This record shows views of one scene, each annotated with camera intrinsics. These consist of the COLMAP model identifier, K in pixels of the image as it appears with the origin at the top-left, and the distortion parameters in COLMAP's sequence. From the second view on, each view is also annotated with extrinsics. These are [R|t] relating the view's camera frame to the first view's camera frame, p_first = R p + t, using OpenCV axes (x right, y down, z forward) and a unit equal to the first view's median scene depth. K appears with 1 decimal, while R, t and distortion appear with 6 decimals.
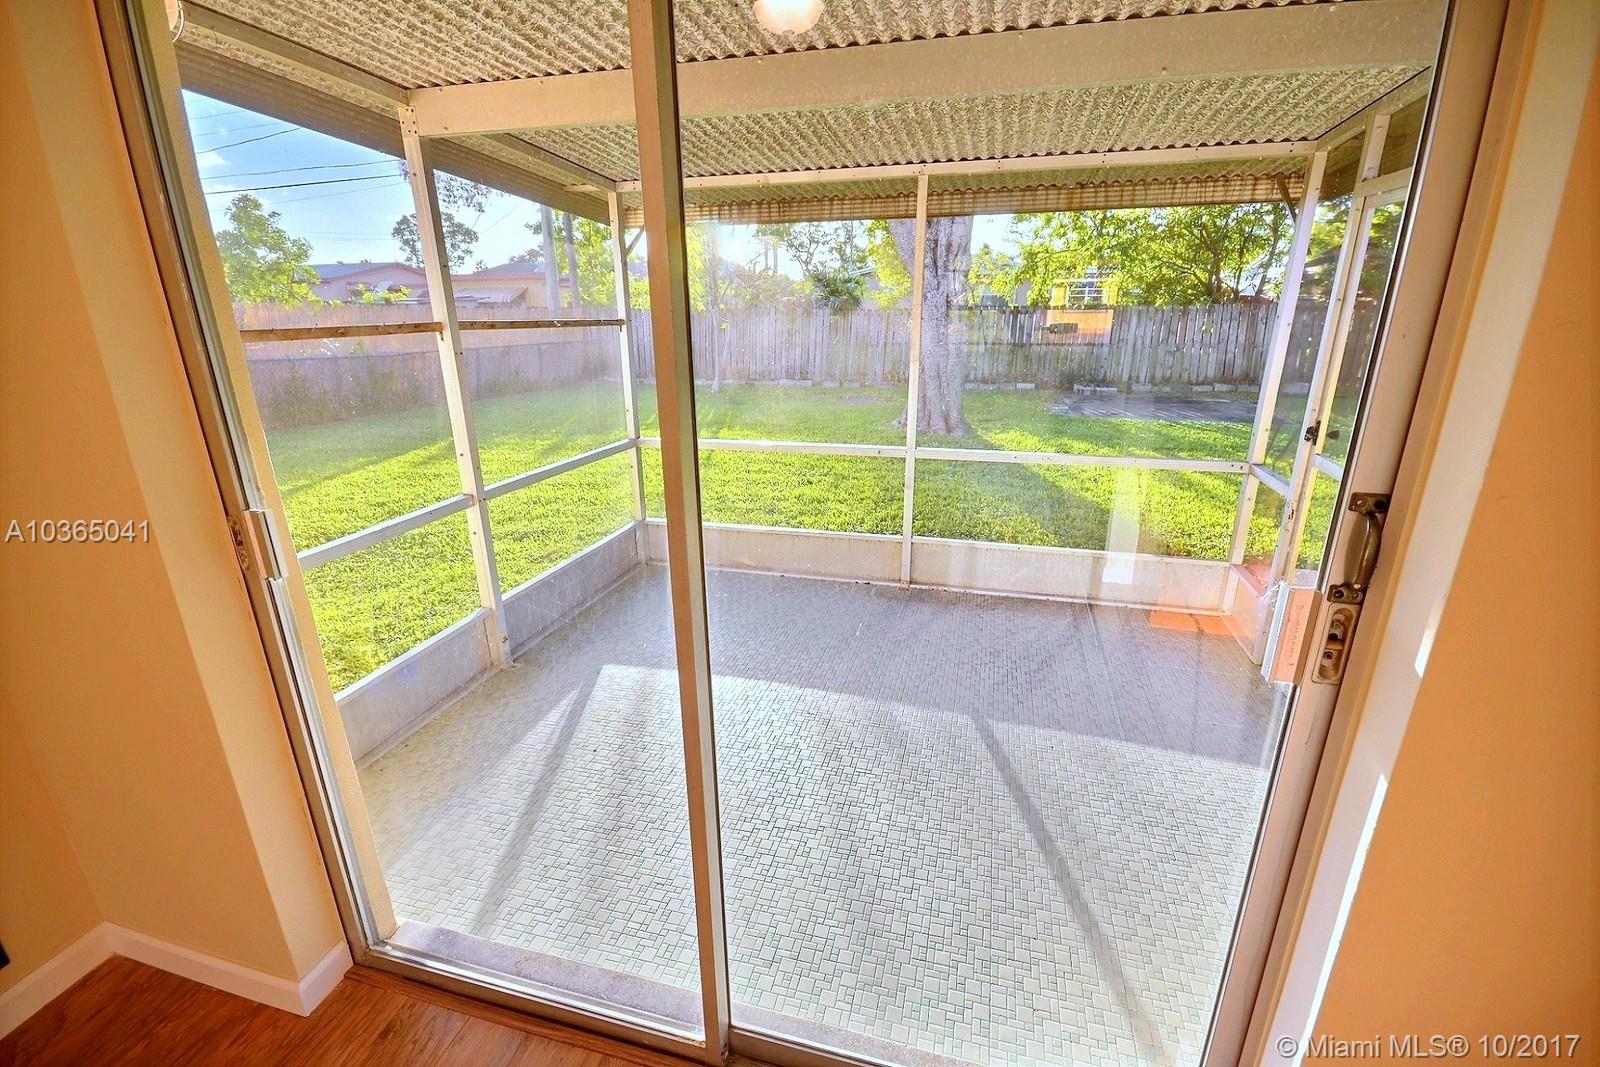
lens RADIAL K [[699.9, 0, 808.1], [0, 699.9, 531.6], [0, 0, 1]] dist [-0.000751, -0.000631]
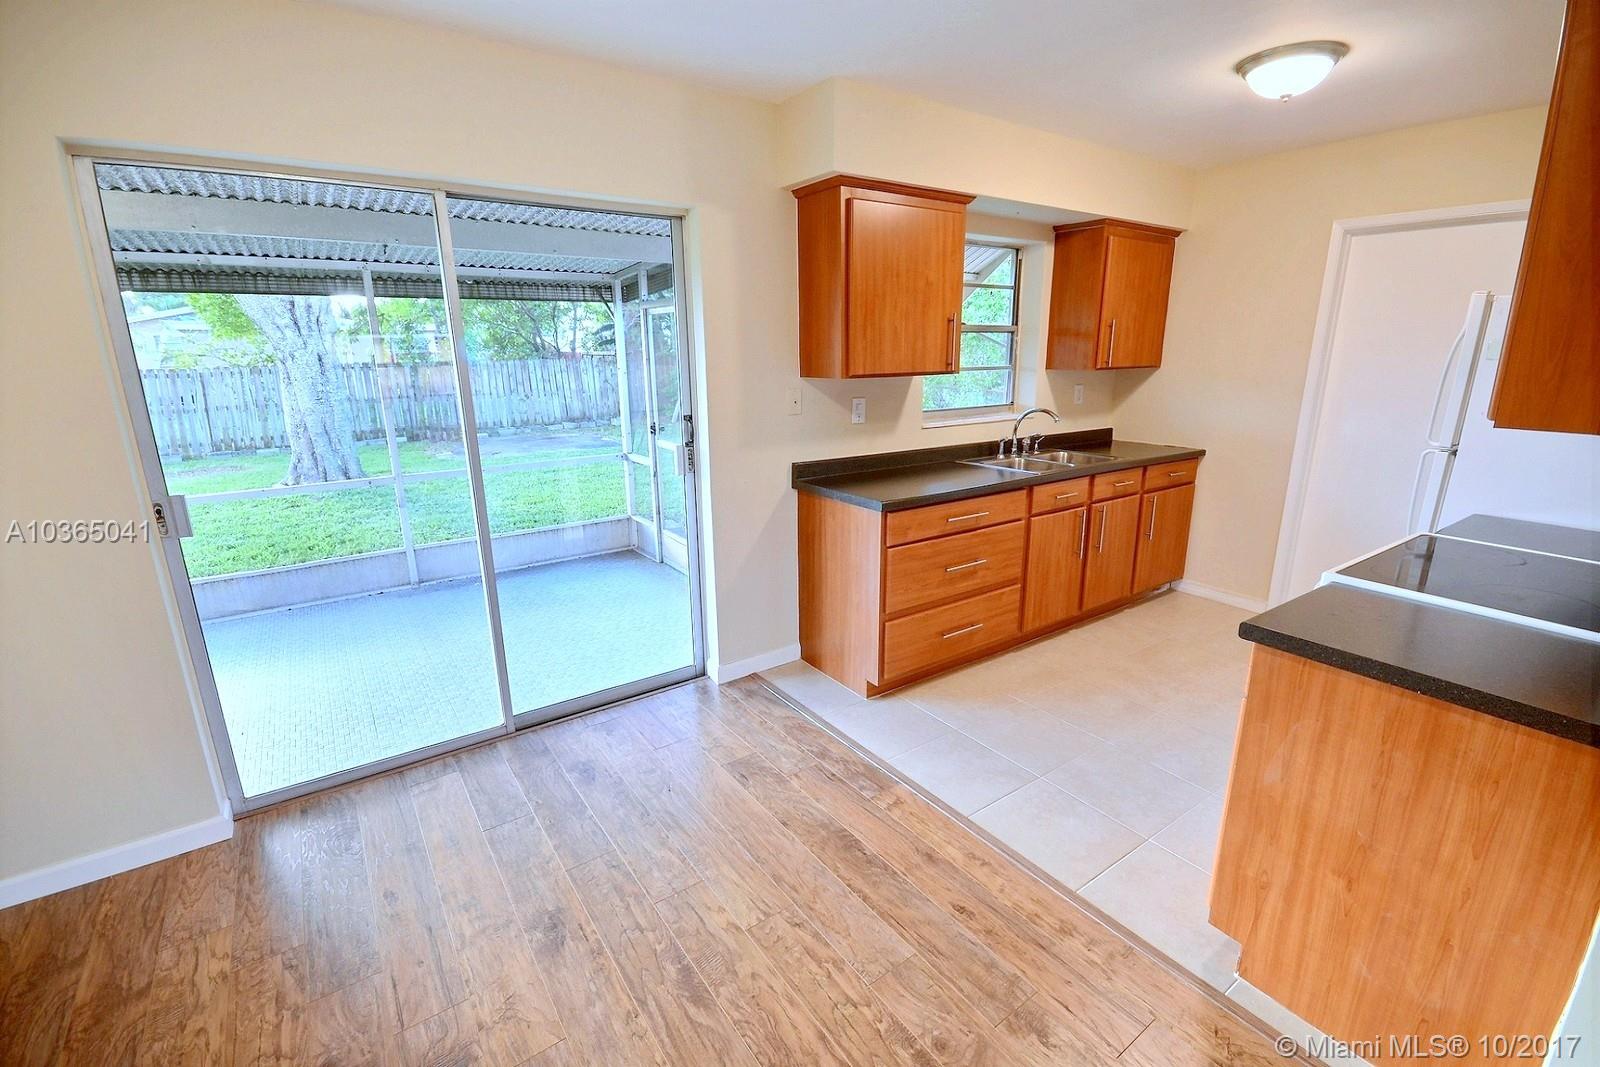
lens RADIAL K [[699.9, 0, 808.1], [0, 699.9, 531.6], [0, 0, 1]] dist [-0.000751, -0.000631]
pose [[0.640496, -0.193495, 0.743185, -0.156060], [0.246368, 0.968359, 0.039795, 0.052003], [-0.727370, 0.157608, 0.667901, -0.173383]]
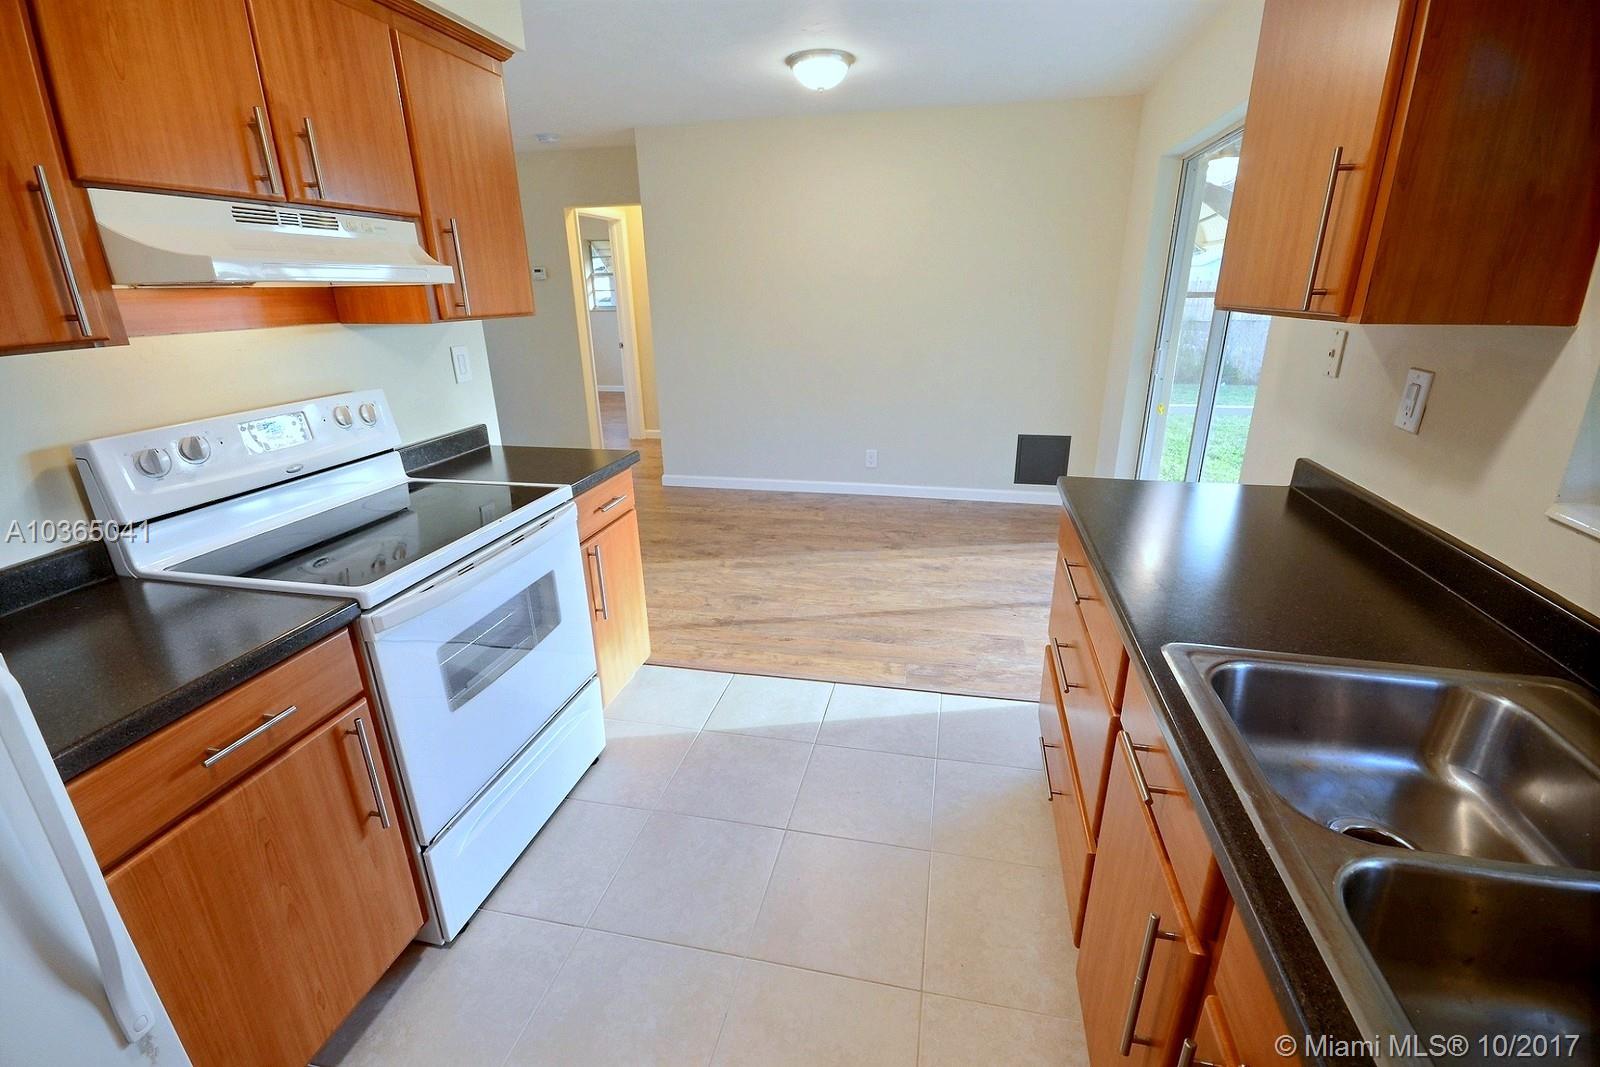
lens RADIAL K [[698.5, 0, 801.8], [0, 698.5, 534.5], [0, 0, 1]] dist [0.002699, -0.008658]
pose [[0.042818, 0.341191, -0.939018, 0.333703], [-0.302652, 0.900148, 0.313267, 0.030335], [0.952139, 0.270782, 0.141805, -0.097061]]
